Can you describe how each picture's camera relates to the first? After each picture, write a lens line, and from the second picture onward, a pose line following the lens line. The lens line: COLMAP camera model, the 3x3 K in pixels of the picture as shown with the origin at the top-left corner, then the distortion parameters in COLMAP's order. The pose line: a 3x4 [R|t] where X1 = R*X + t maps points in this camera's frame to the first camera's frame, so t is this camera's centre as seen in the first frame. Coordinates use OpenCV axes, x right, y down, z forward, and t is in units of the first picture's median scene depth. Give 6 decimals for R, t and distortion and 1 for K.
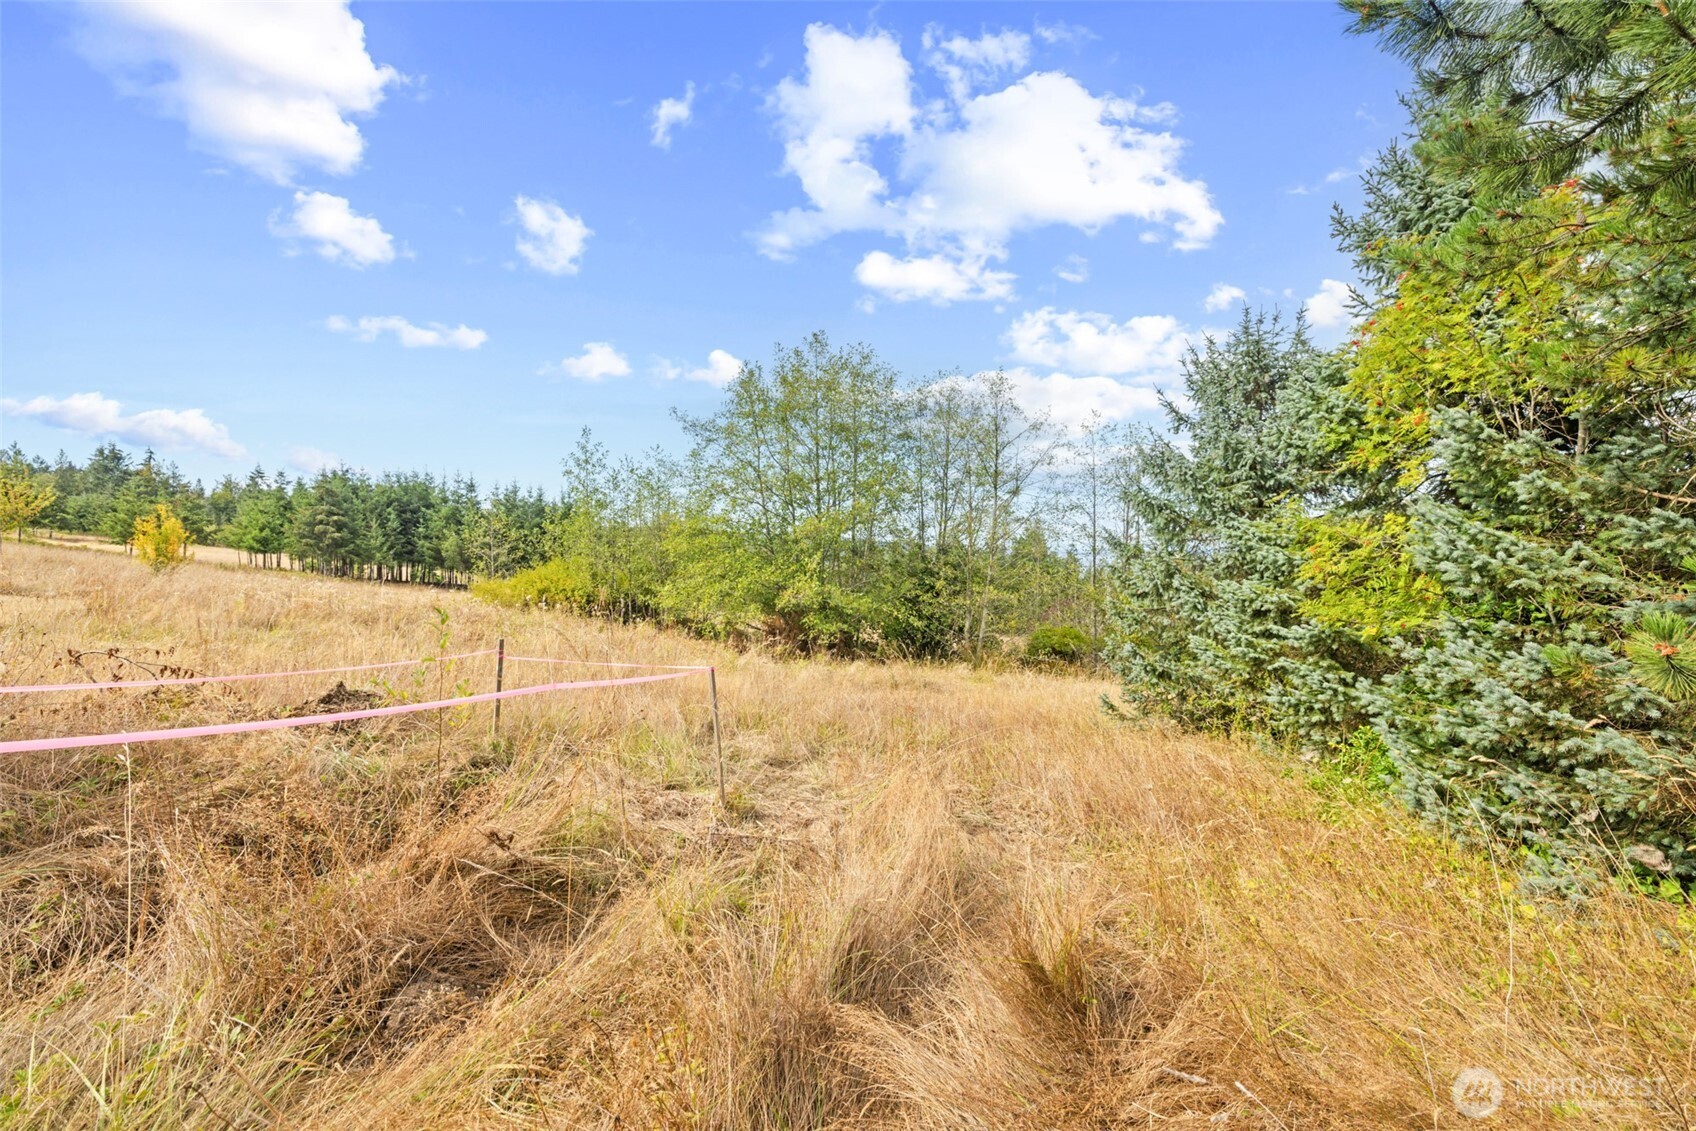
lens RADIAL K [[711.2, 0, 848.0], [0, 711.2, 565.5], [0, 0, 1]] dist [0.001244, 0.000474]
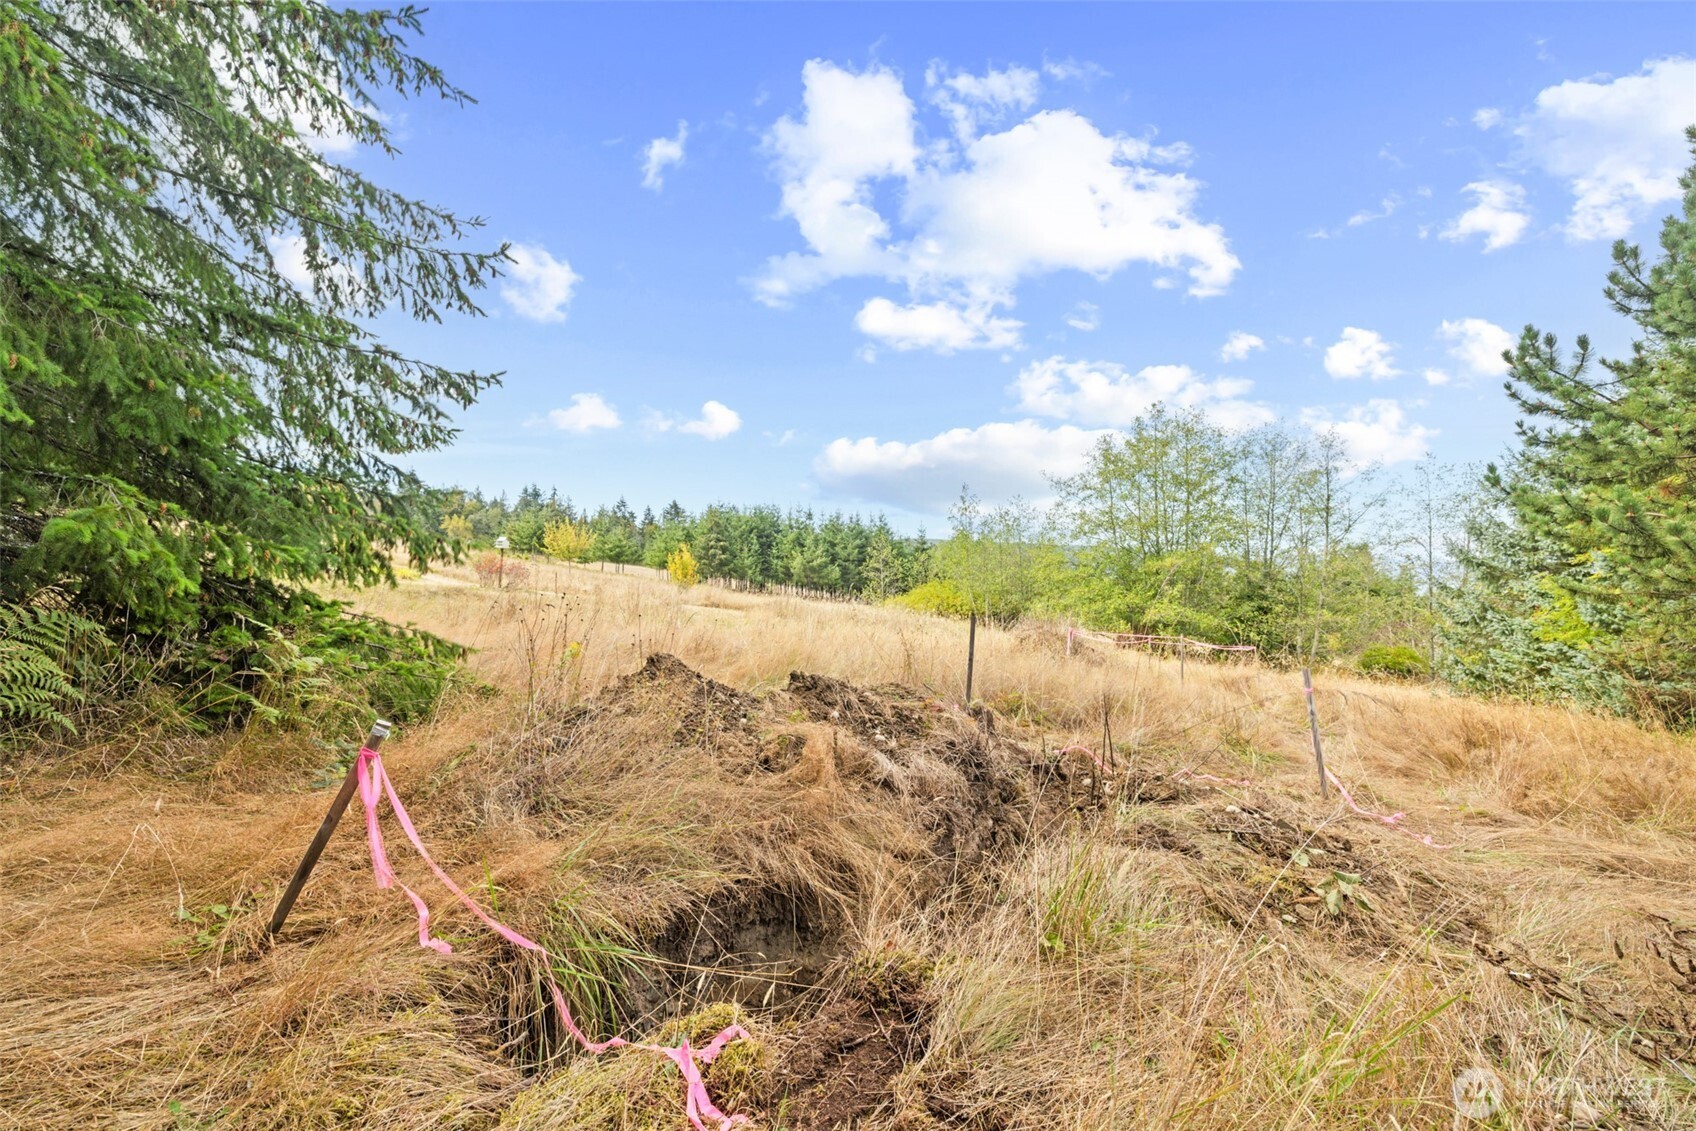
lens RADIAL K [[711.2, 0, 848.0], [0, 711.2, 565.5], [0, 0, 1]] dist [0.001244, 0.000474]
pose [[0.936438, -0.001140, -0.350831, -0.100730], [-0.004094, 0.999891, -0.014177, -0.019910], [0.350809, 0.014712, 0.936331, -0.317337]]
